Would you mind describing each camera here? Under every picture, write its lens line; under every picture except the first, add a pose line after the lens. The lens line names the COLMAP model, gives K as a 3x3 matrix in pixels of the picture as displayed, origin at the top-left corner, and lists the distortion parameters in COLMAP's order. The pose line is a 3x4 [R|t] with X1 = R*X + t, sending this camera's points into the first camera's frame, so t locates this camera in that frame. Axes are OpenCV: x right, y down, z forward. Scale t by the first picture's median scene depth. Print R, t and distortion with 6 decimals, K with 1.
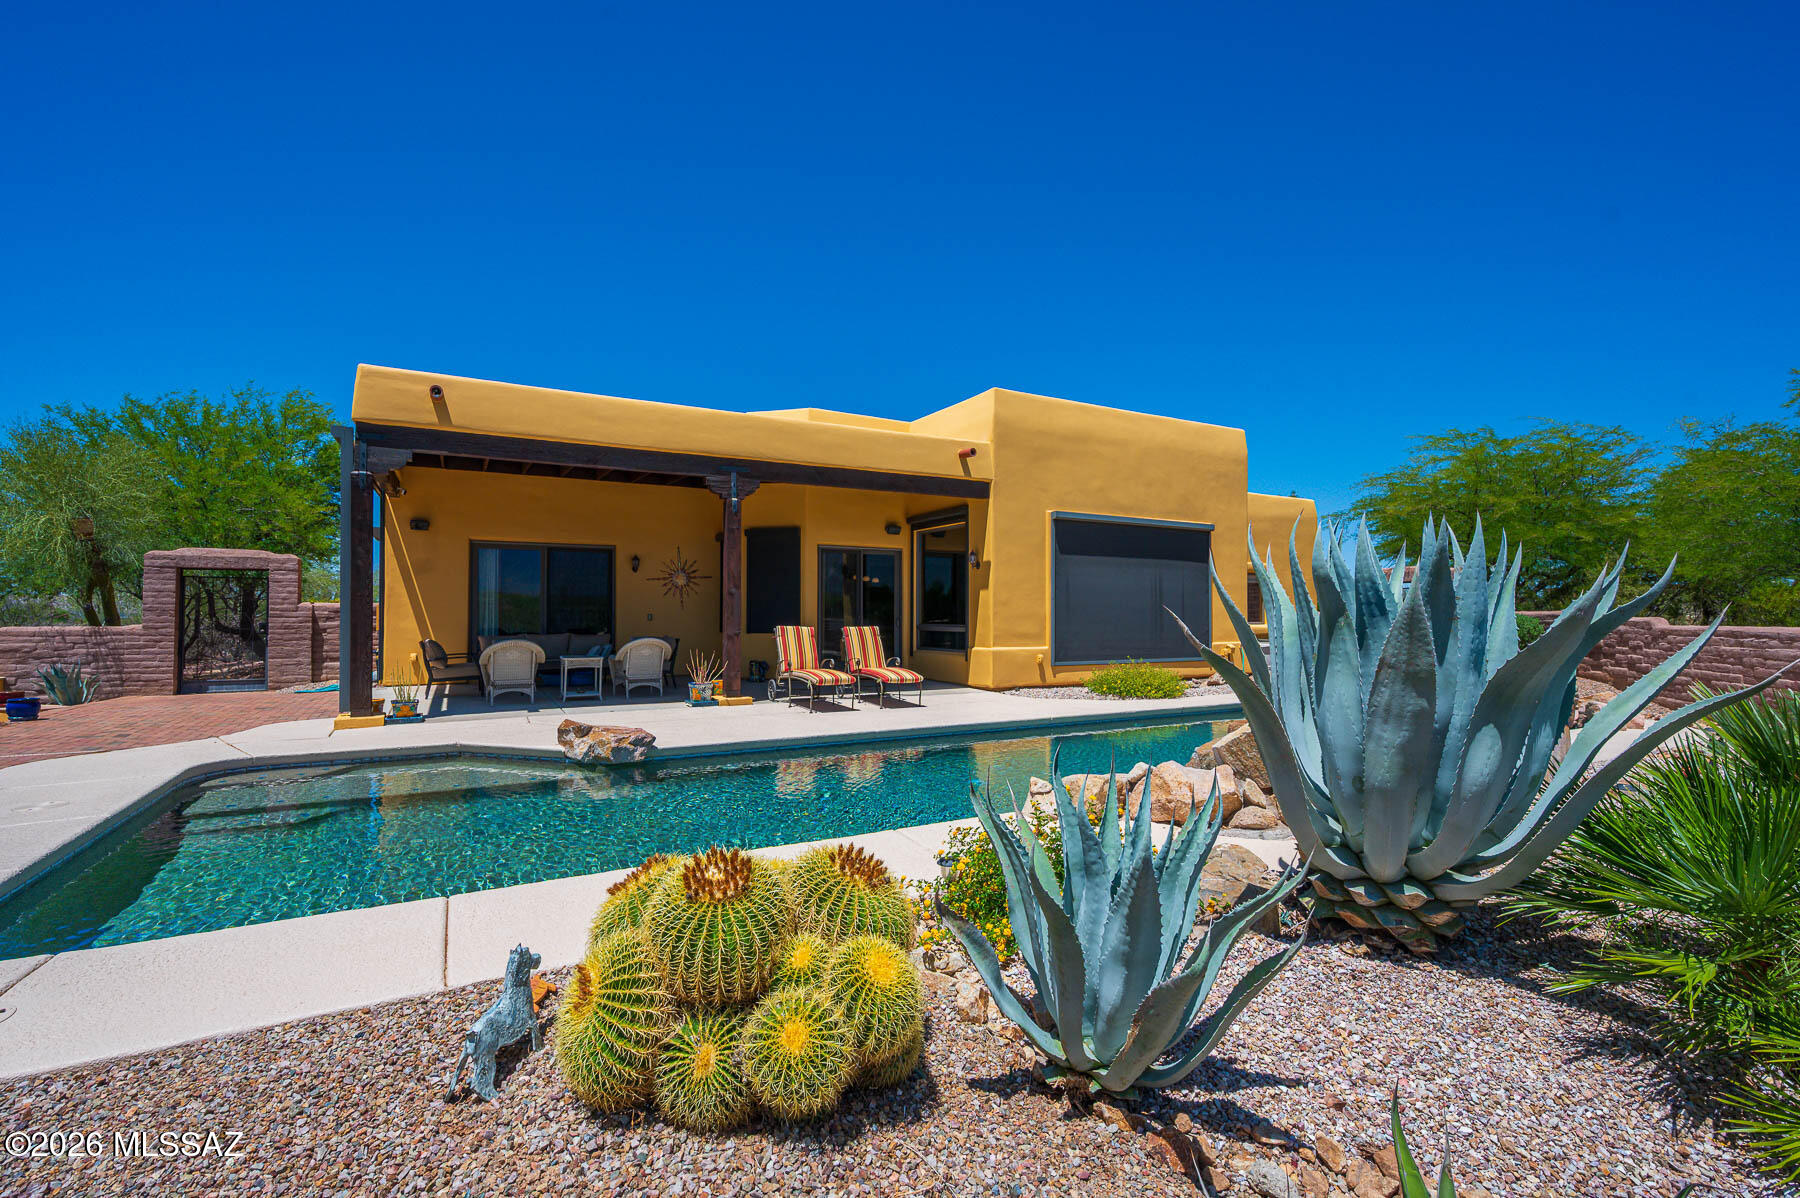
lens RADIAL K [[780.9, 0, 878.6], [0, 780.9, 603.8], [0, 0, 1]] dist [-0.000640, -0.000328]
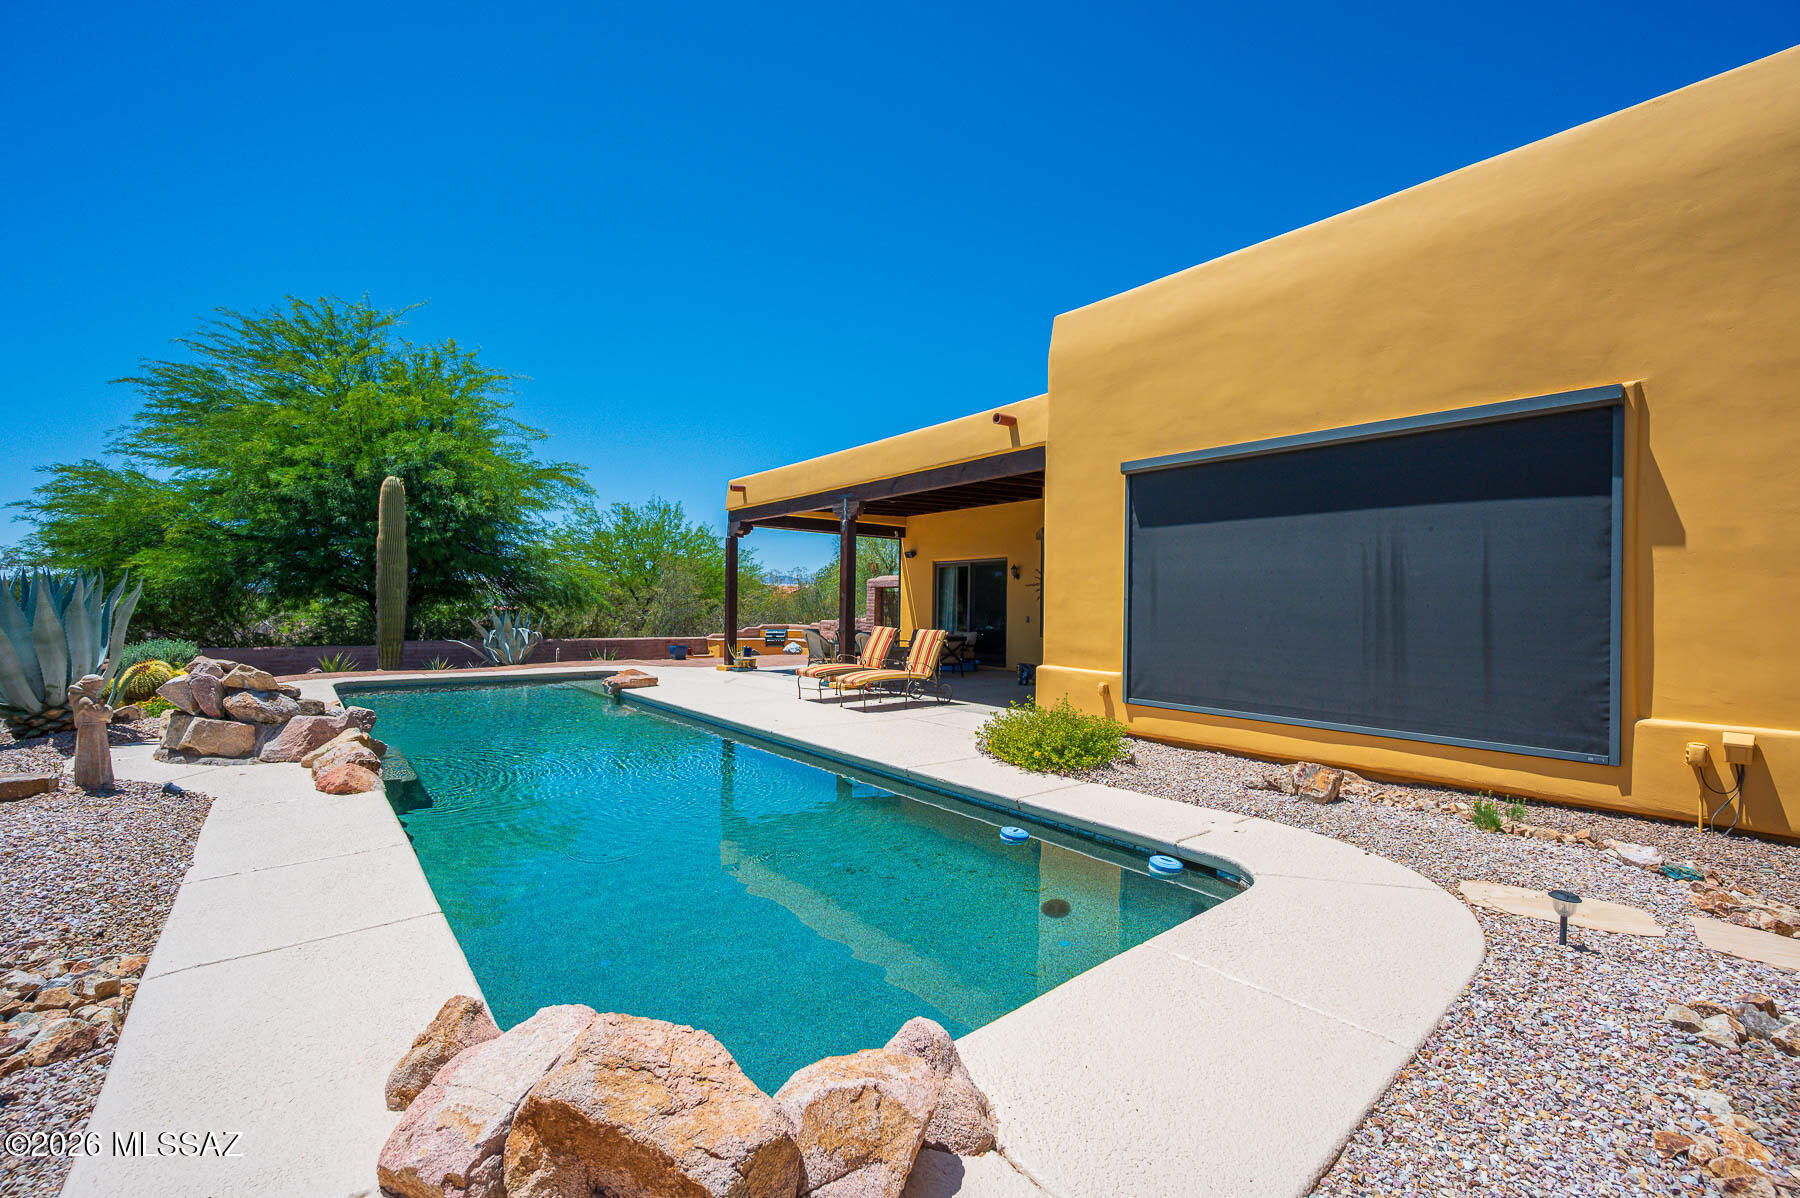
lens RADIAL K [[725.0, 0, 904.5], [0, 725.0, 593.8], [0, 0, 1]] dist [-0.000963, -0.000002]
pose [[0.207810, -0.018516, -0.977994, 1.215589], [-0.008807, 0.999745, -0.020800, 0.006025], [0.978130, 0.012935, 0.207594, 1.101039]]
